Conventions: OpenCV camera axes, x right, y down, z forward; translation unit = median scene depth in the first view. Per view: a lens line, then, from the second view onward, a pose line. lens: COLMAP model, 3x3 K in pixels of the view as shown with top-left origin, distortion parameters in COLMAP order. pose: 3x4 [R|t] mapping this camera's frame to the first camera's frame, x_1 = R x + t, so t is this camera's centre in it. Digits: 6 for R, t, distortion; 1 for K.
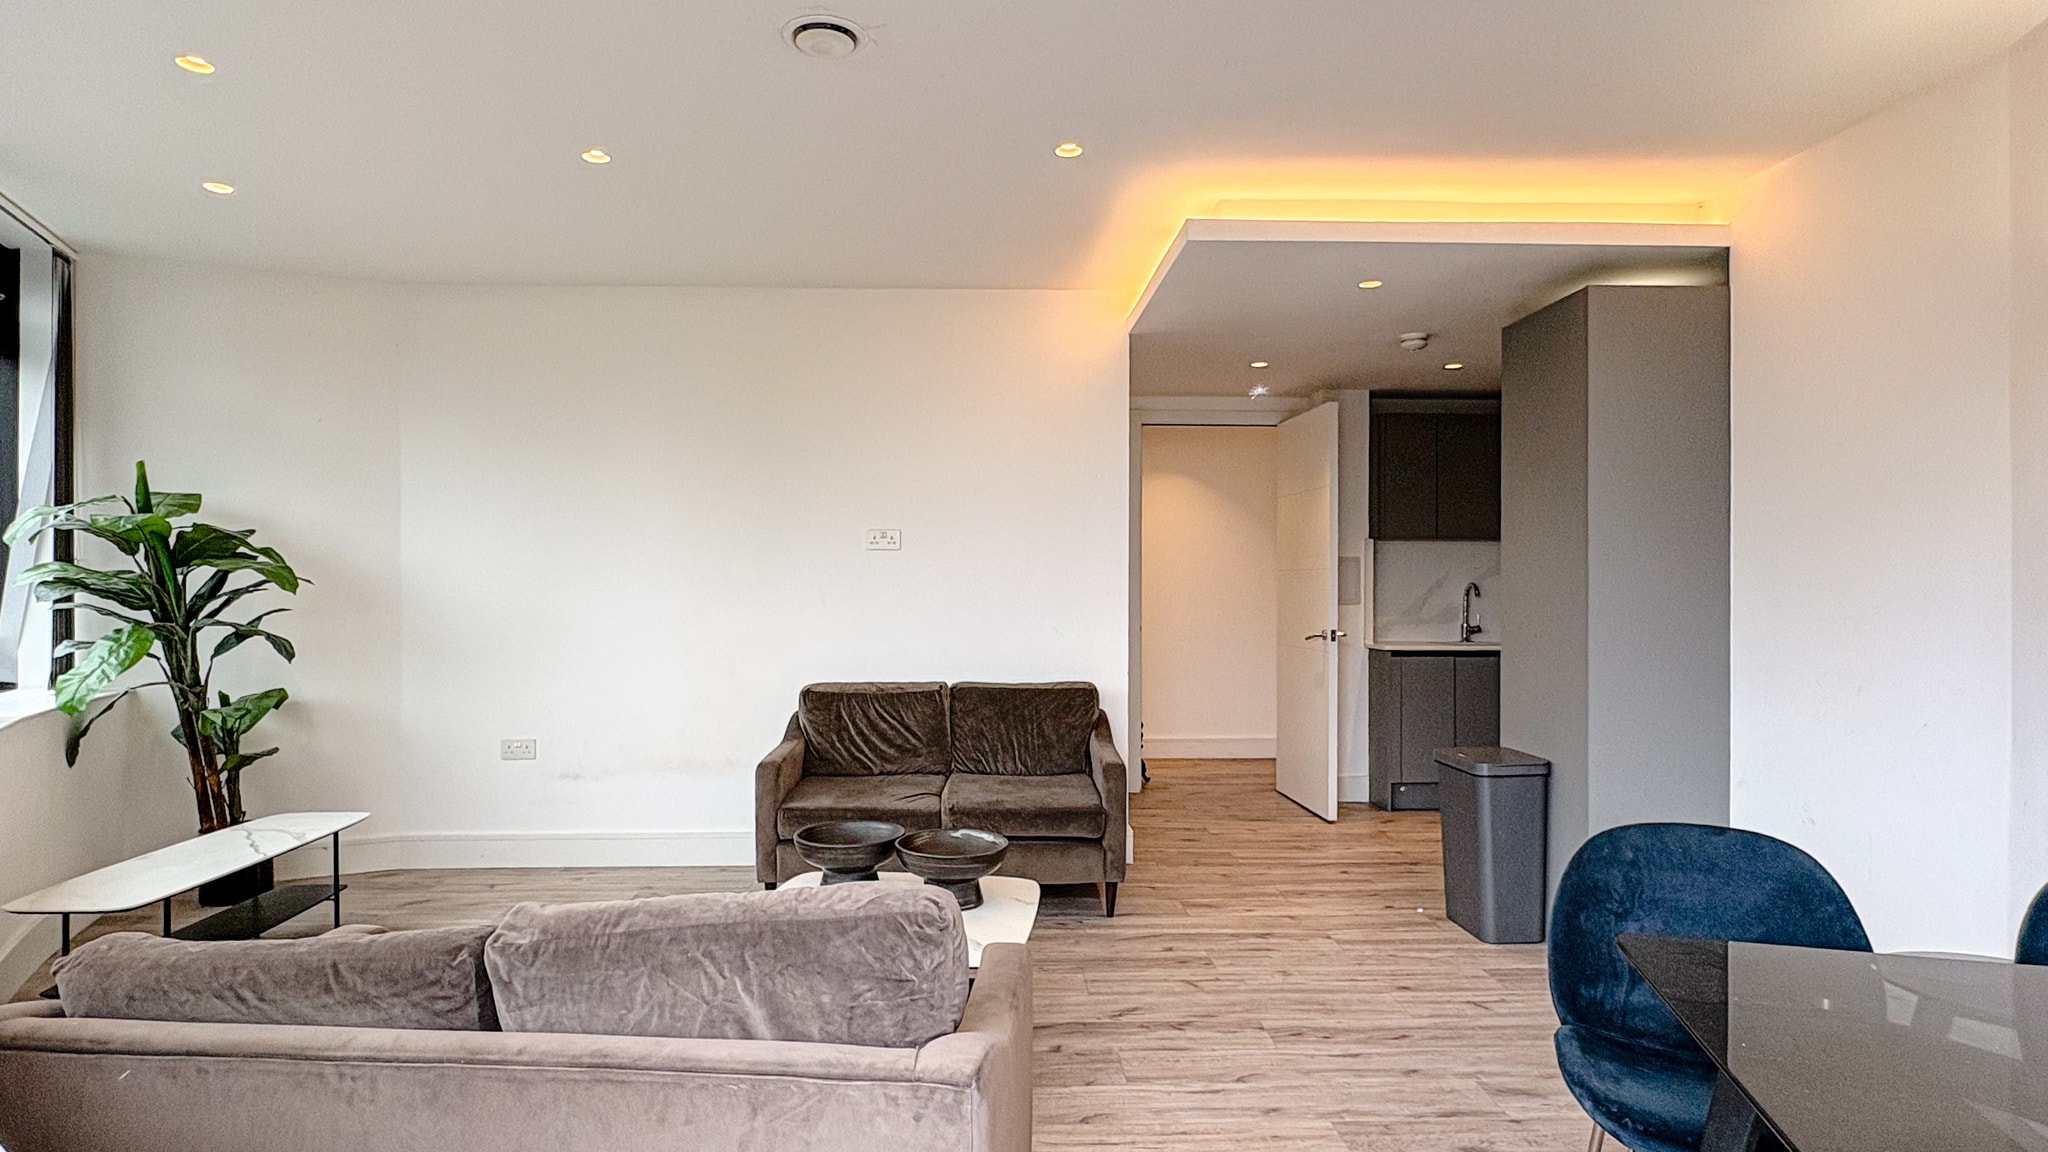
lens RADIAL K [[1109.3, 0, 1024.0], [0, 1109.3, 576.0], [0, 0, 1]] dist [-0.000530, 0.000194]
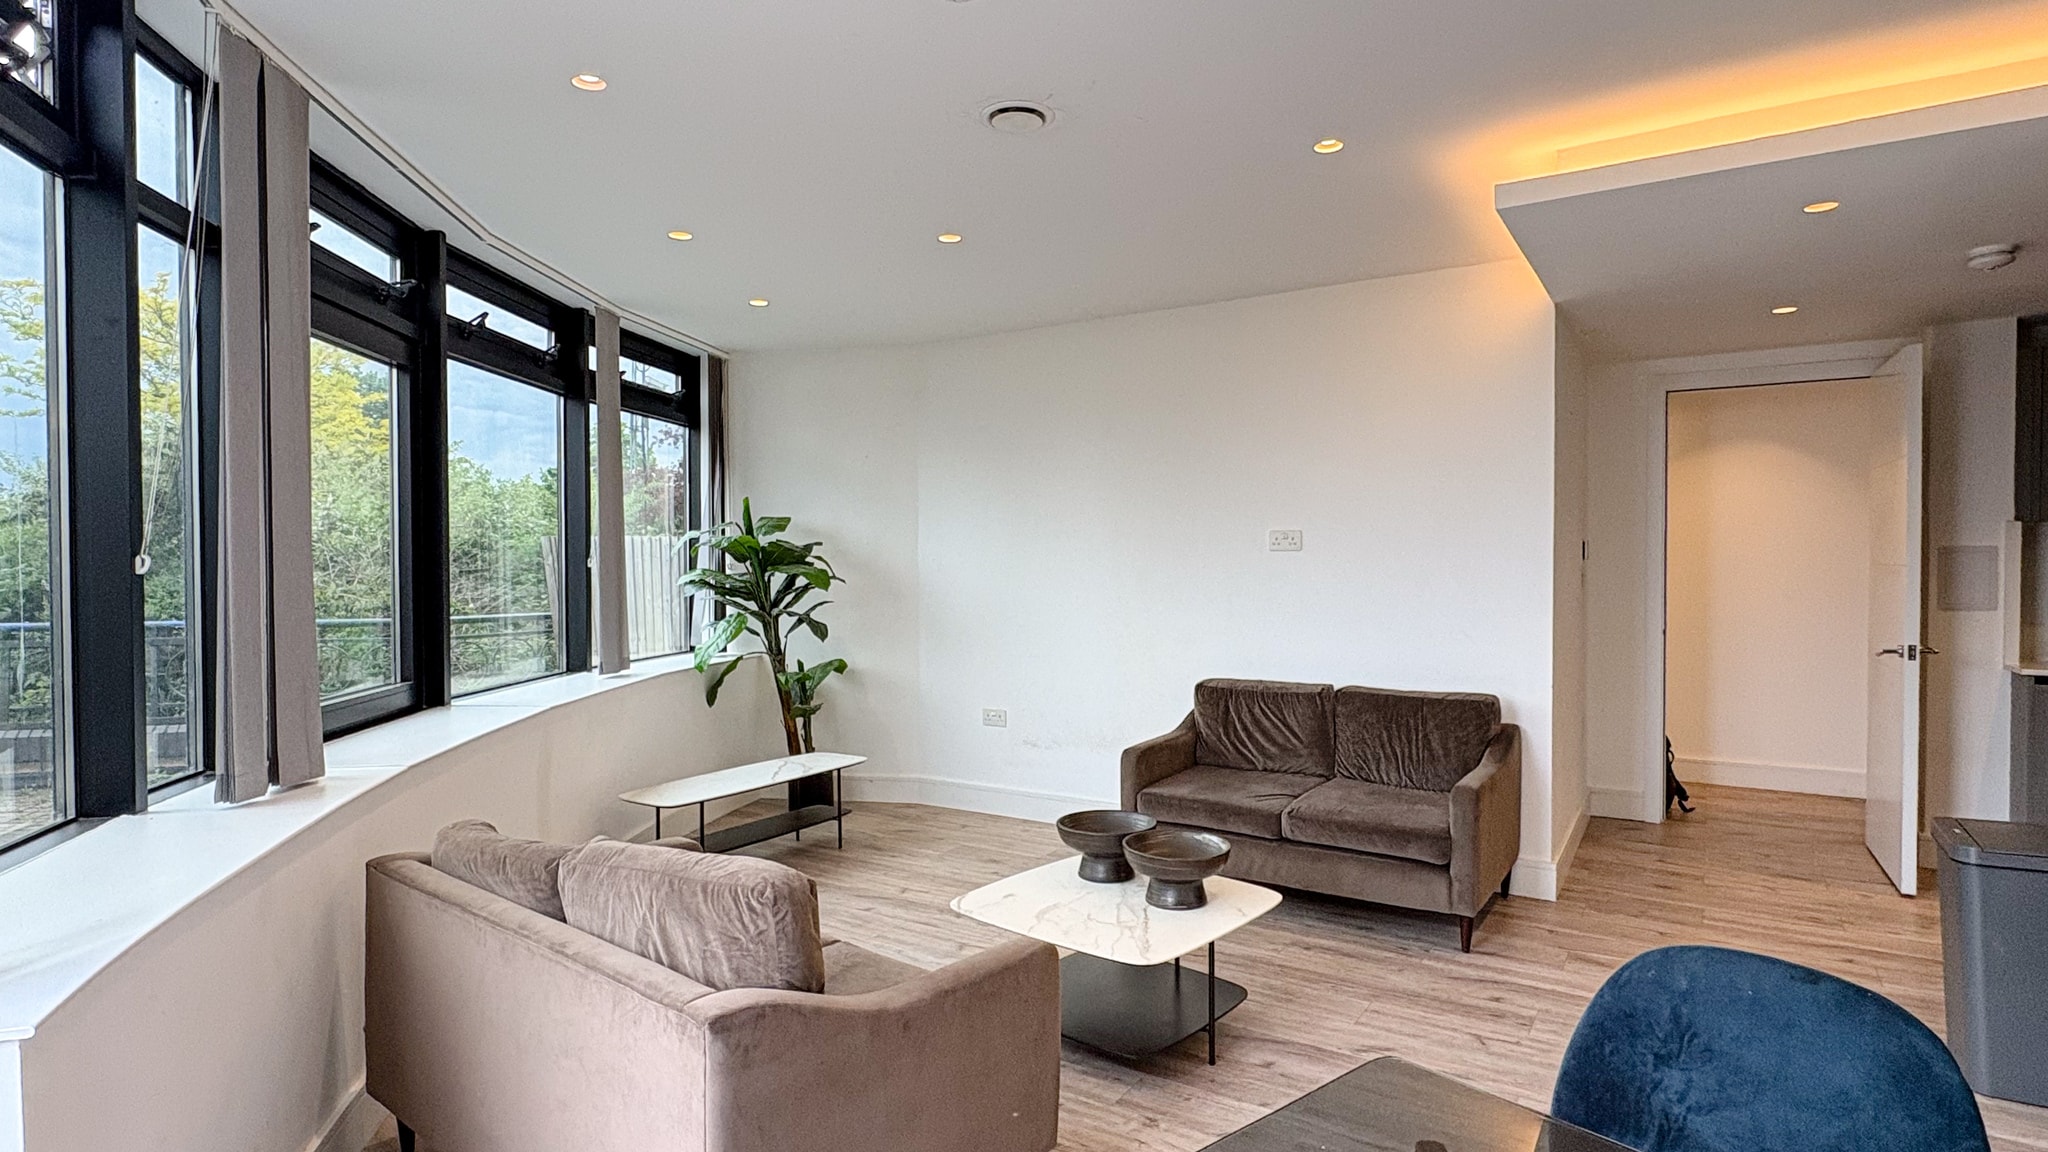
lens RADIAL K [[1075.8, 0, 1024.0], [0, 1075.8, 576.0], [0, 0, 1]] dist [0.003920, -0.000758]
pose [[0.818144, 0.003931, -0.574999, 0.284142], [0.007158, 0.999830, 0.017019, -0.022011], [0.574968, -0.018040, 0.817977, 0.062774]]
